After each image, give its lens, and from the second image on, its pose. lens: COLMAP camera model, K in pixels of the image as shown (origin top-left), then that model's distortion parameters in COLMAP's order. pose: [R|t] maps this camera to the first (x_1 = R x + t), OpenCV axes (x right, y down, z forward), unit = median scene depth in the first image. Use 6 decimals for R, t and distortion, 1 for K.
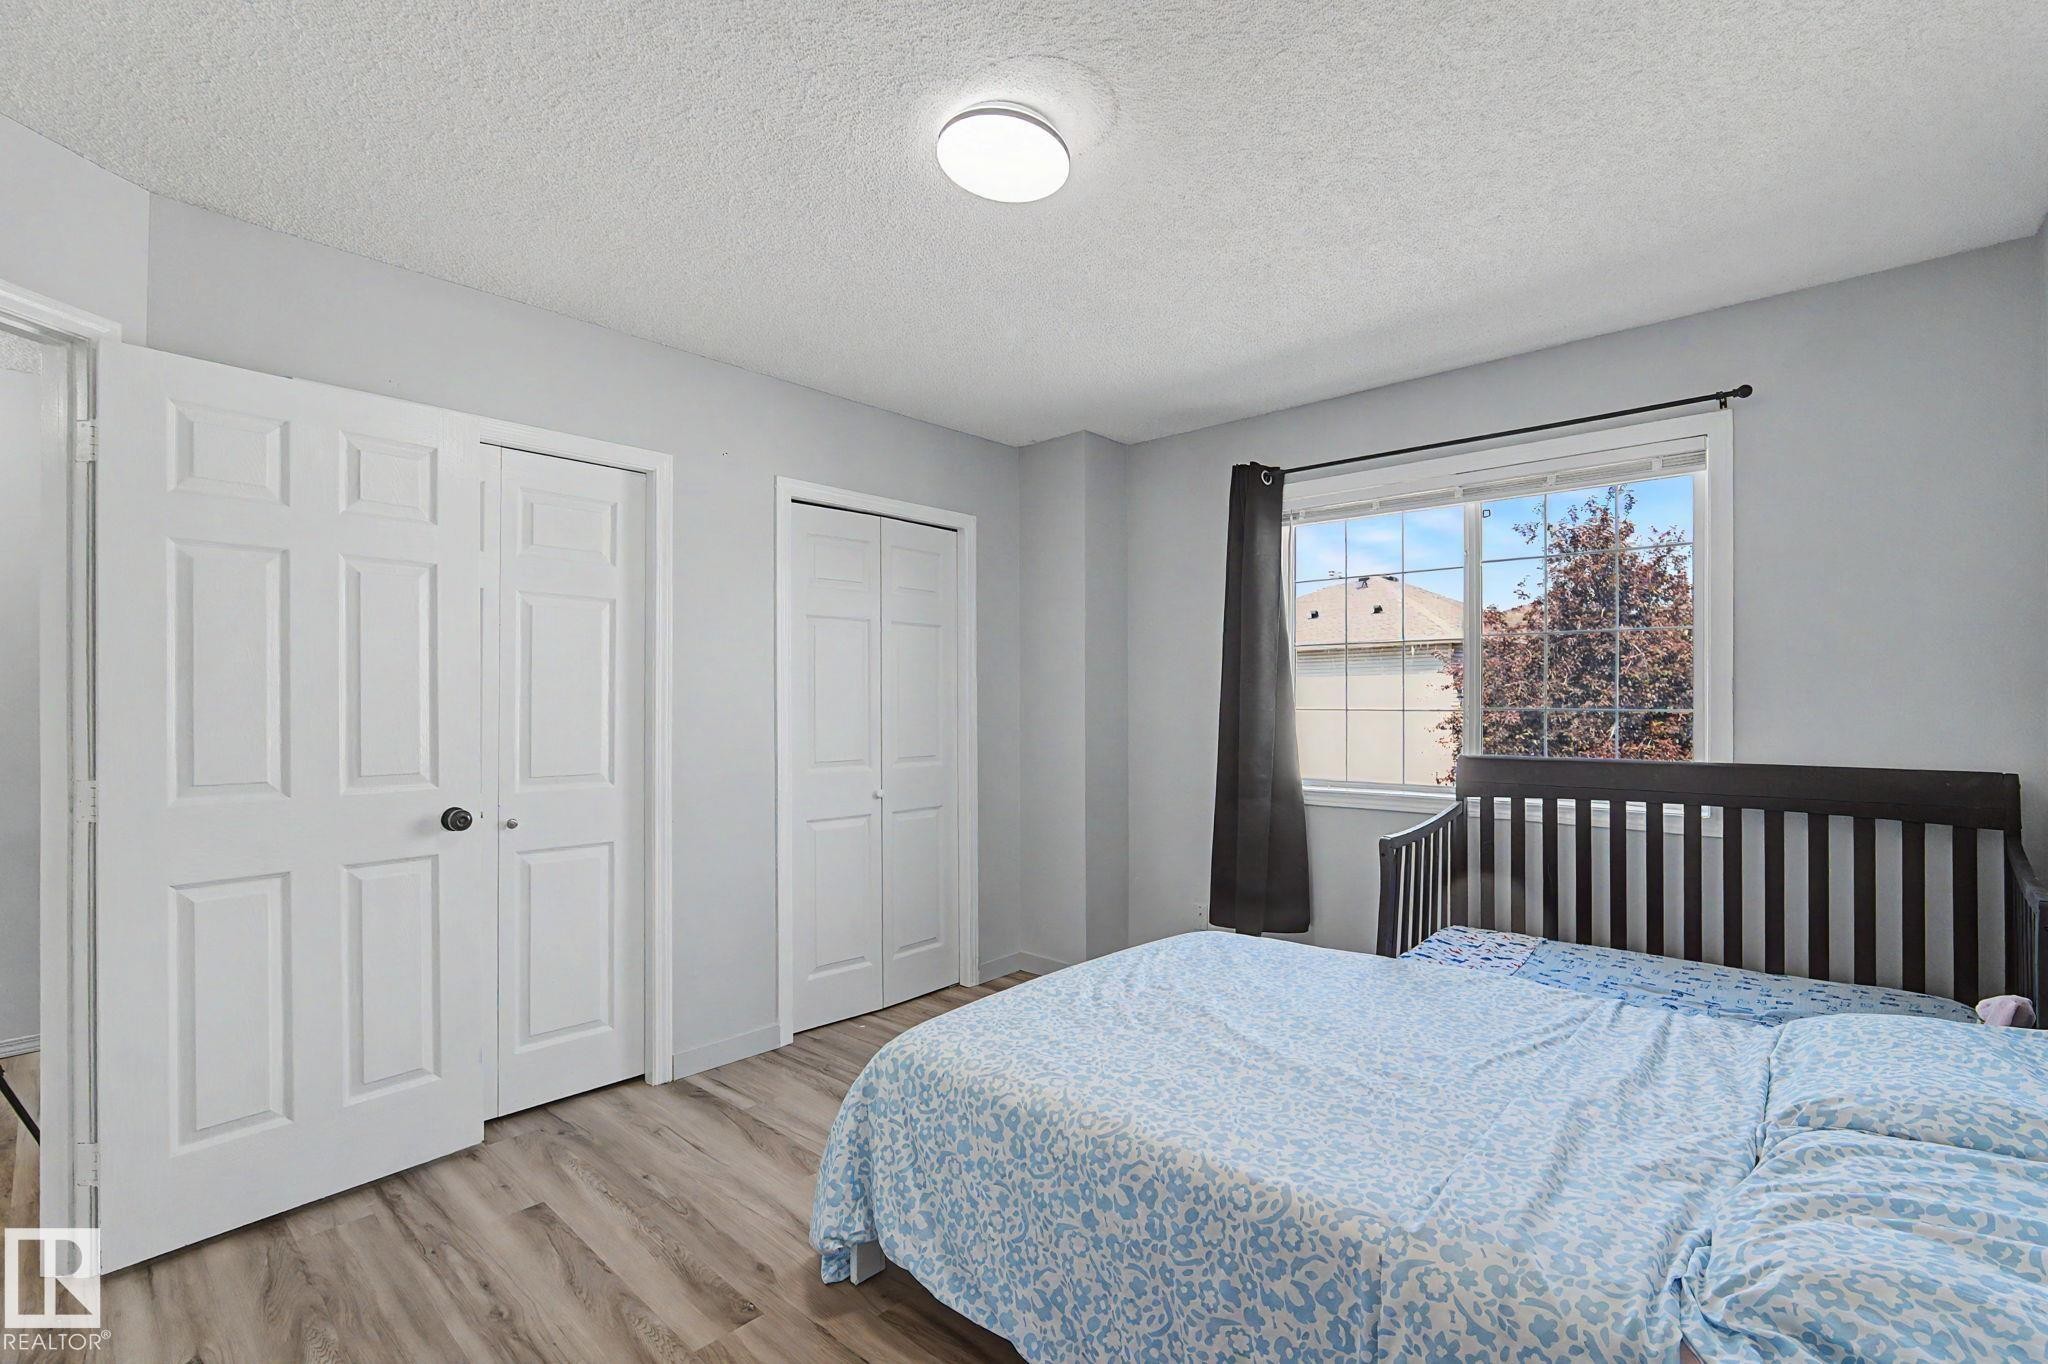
lens RADIAL K [[922.7, 0, 1044.1], [0, 922.7, 691.2], [0, 0, 1]] dist [-0.016153, 0.005053]
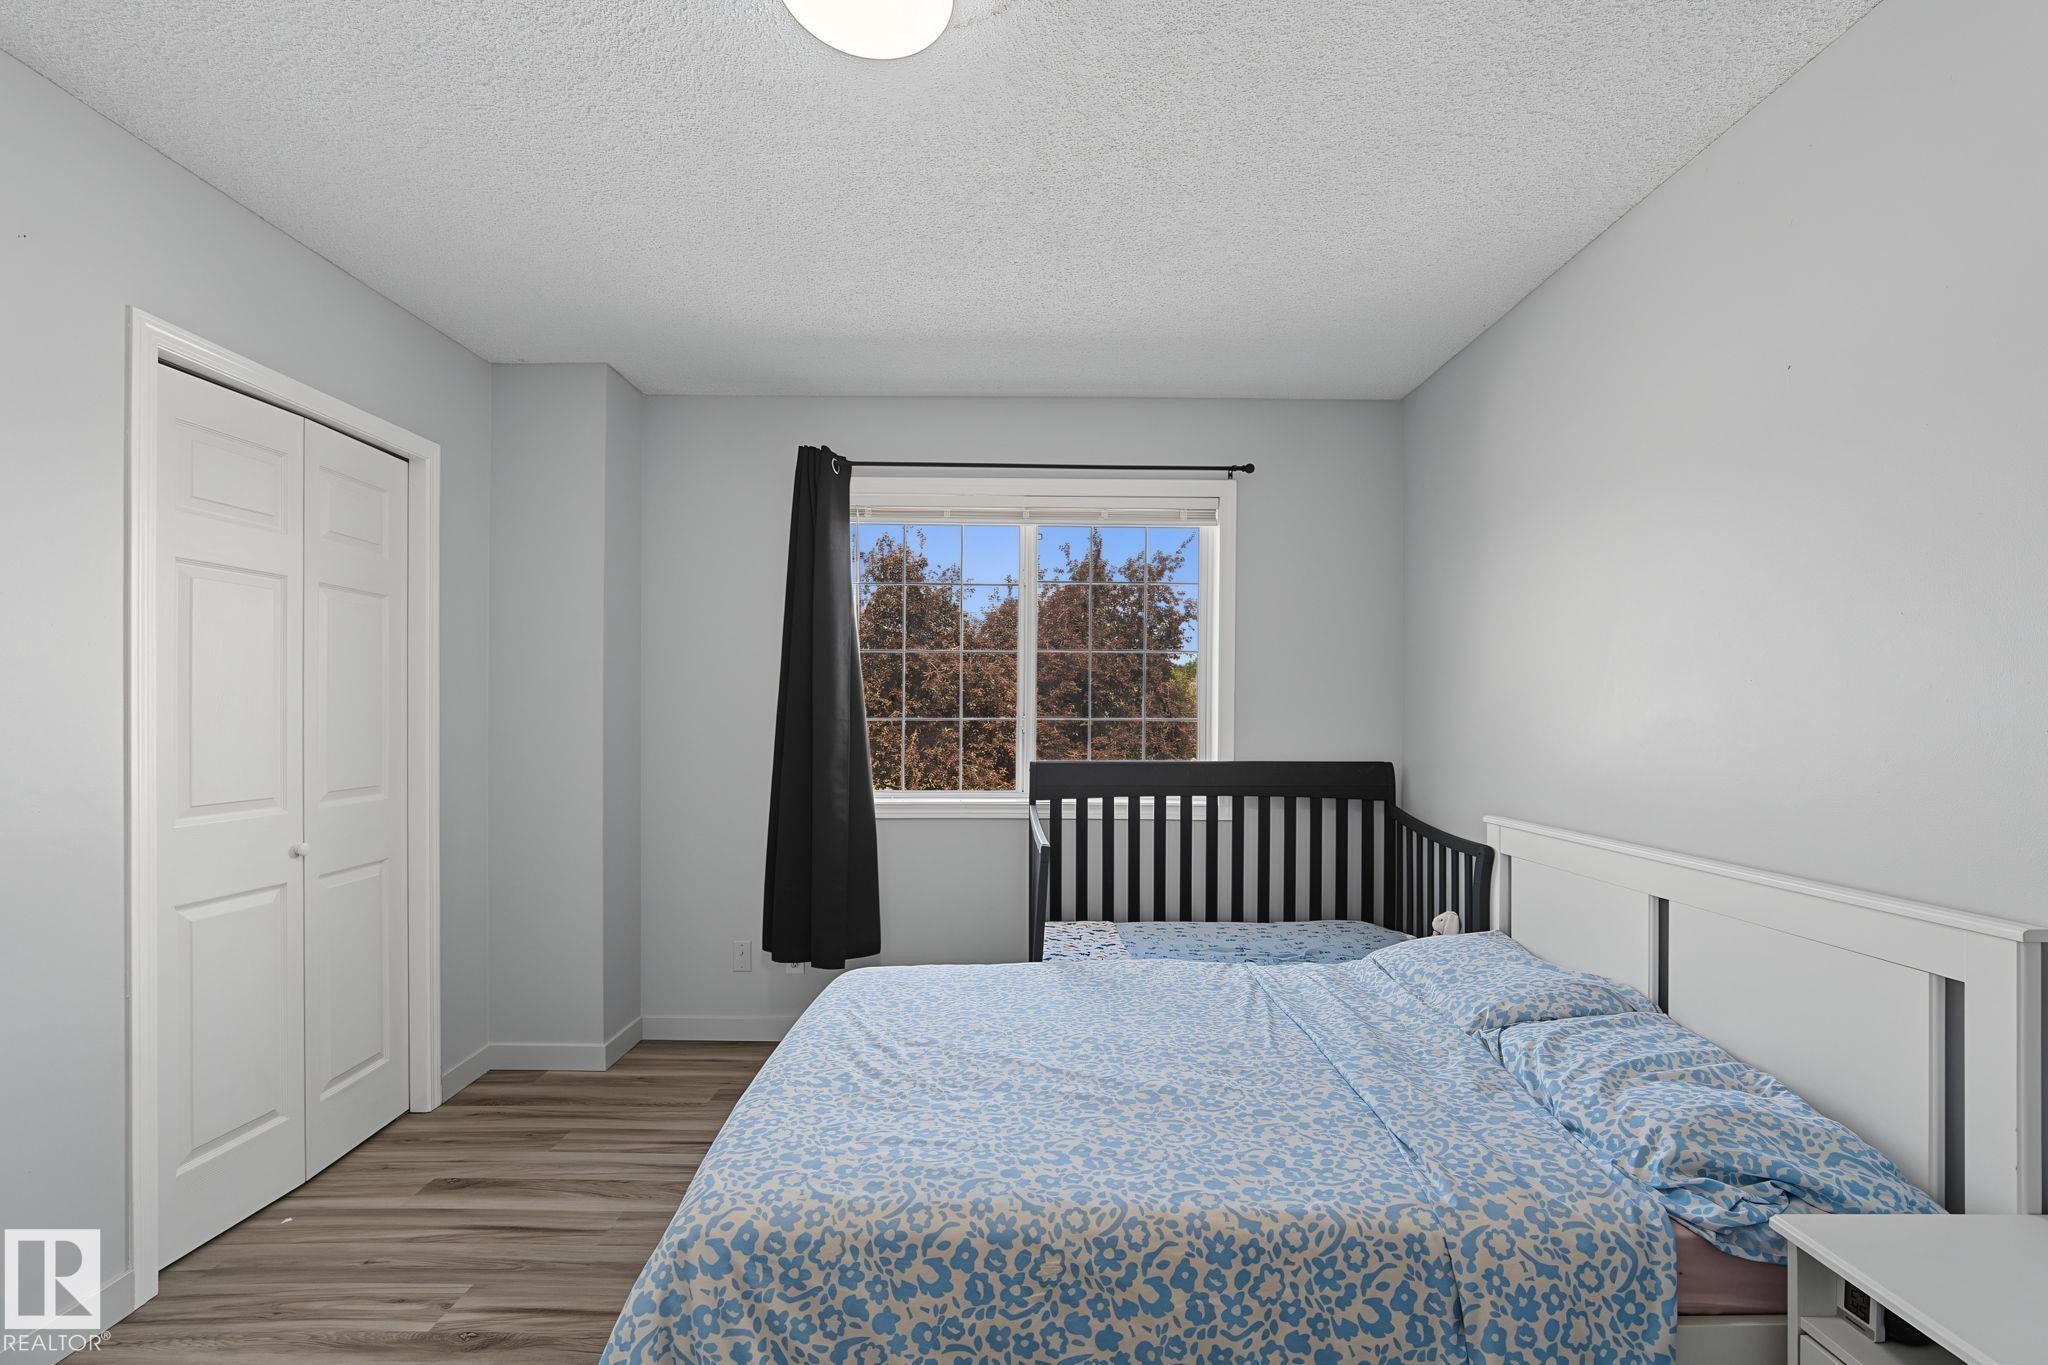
lens RADIAL K [[922.7, 0, 1036.3], [0, 922.7, 710.4], [0, 0, 1]] dist [-0.016153, 0.005053]
pose [[0.735103, 0.005591, 0.677932, -0.481714], [-0.013600, 0.999886, 0.006501, 0.006343], [-0.677819, -0.013998, 0.735096, 0.384229]]
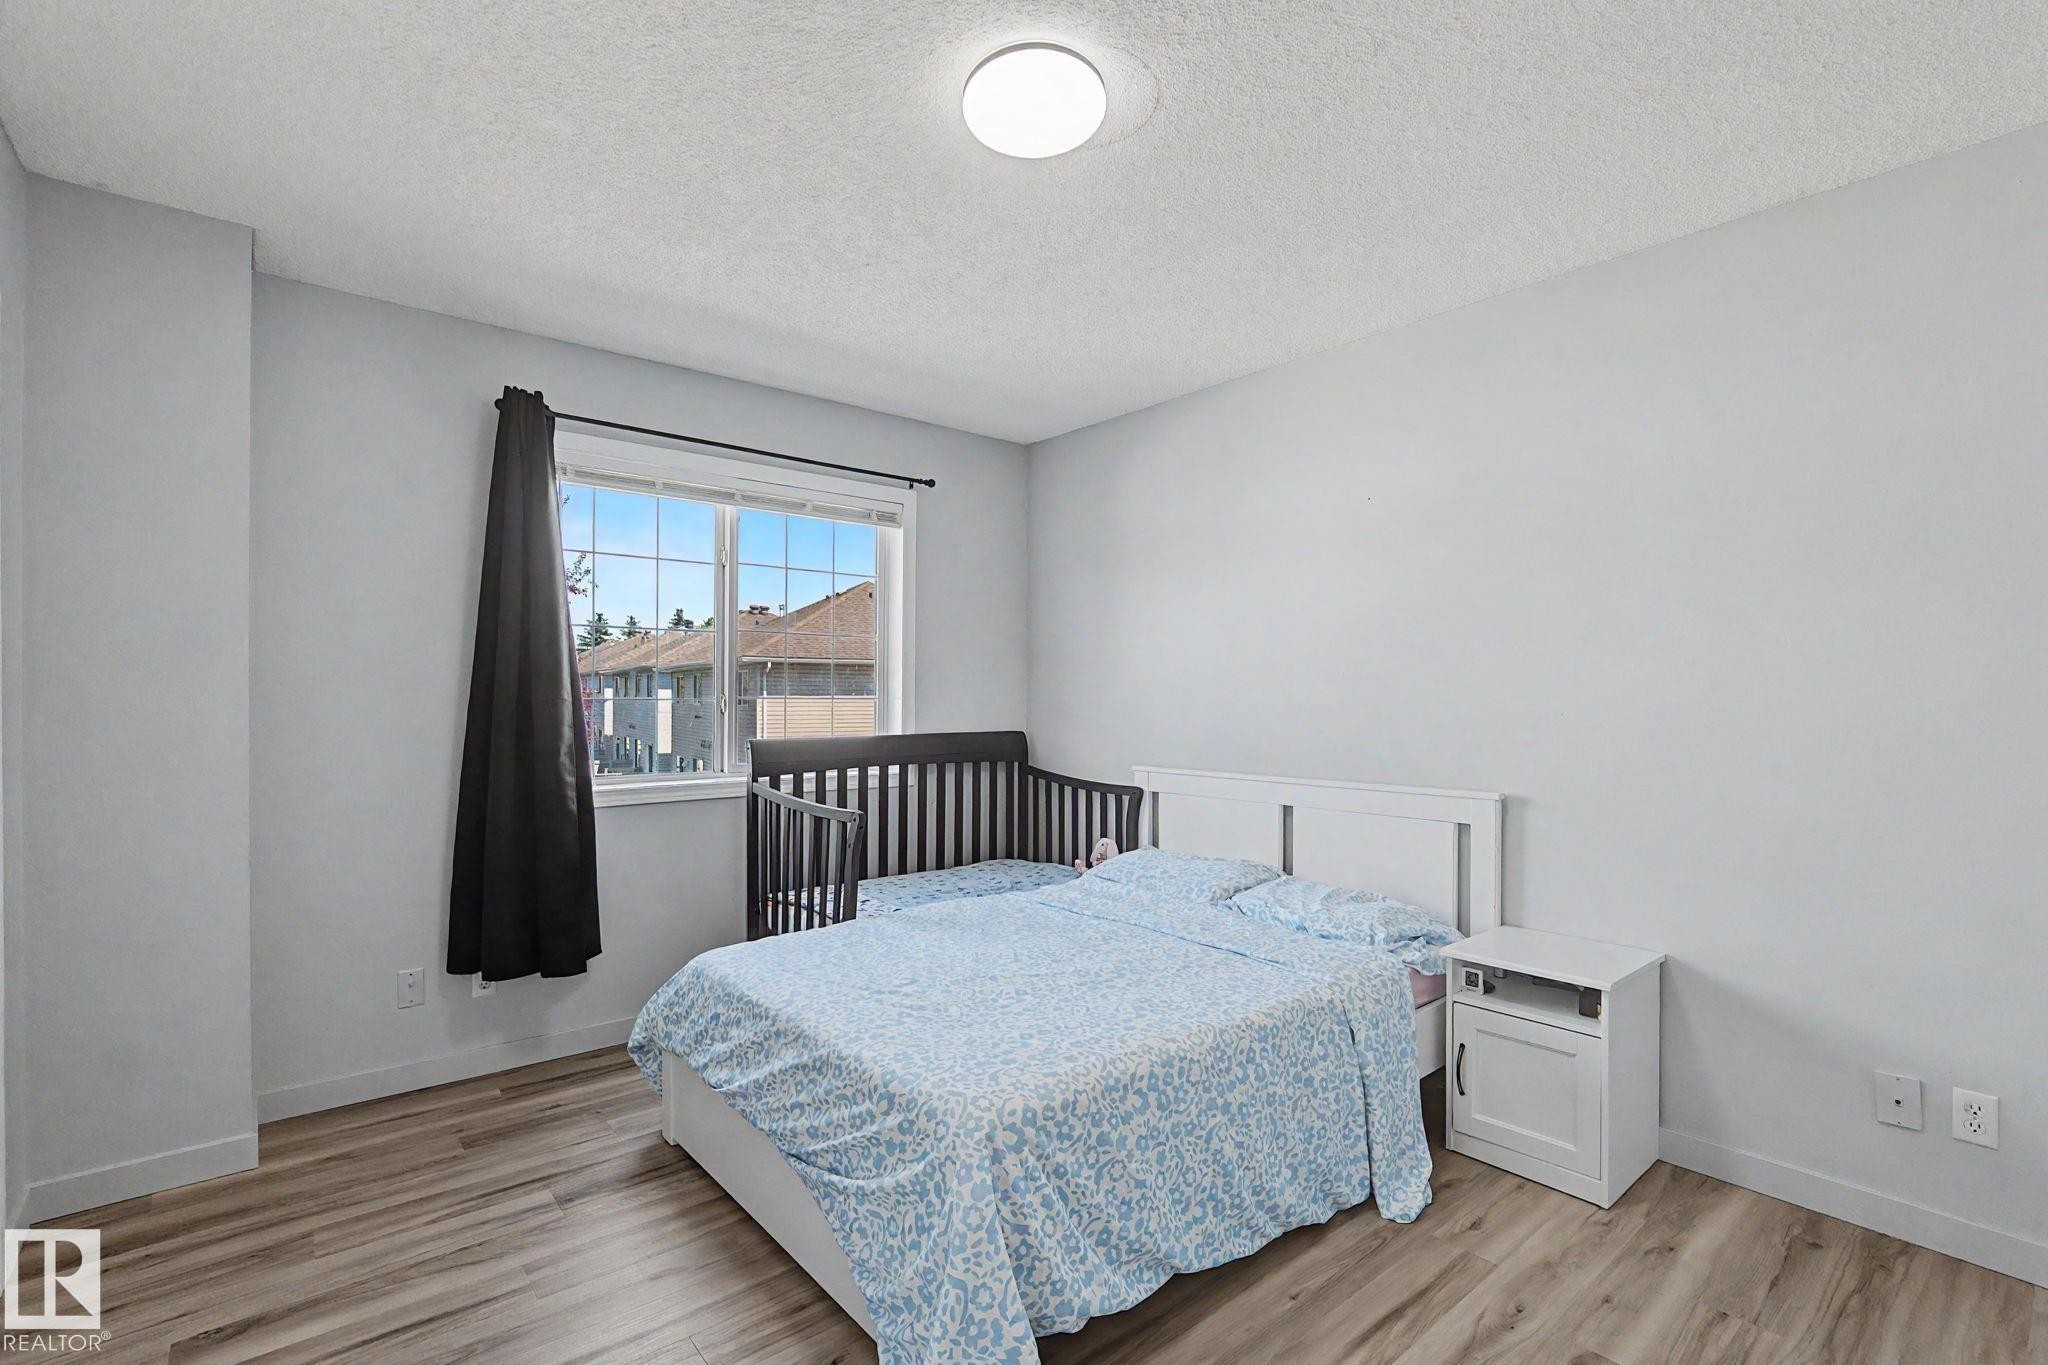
lens RADIAL K [[922.7, 0, 1035.9], [0, 922.7, 693.3], [0, 0, 1]] dist [-0.016153, 0.005053]
pose [[0.132732, 0.002068, 0.991150, -1.049521], [-0.014964, 0.999888, -0.000082, 0.016794], [-0.991039, -0.014821, 0.132748, 0.945494]]
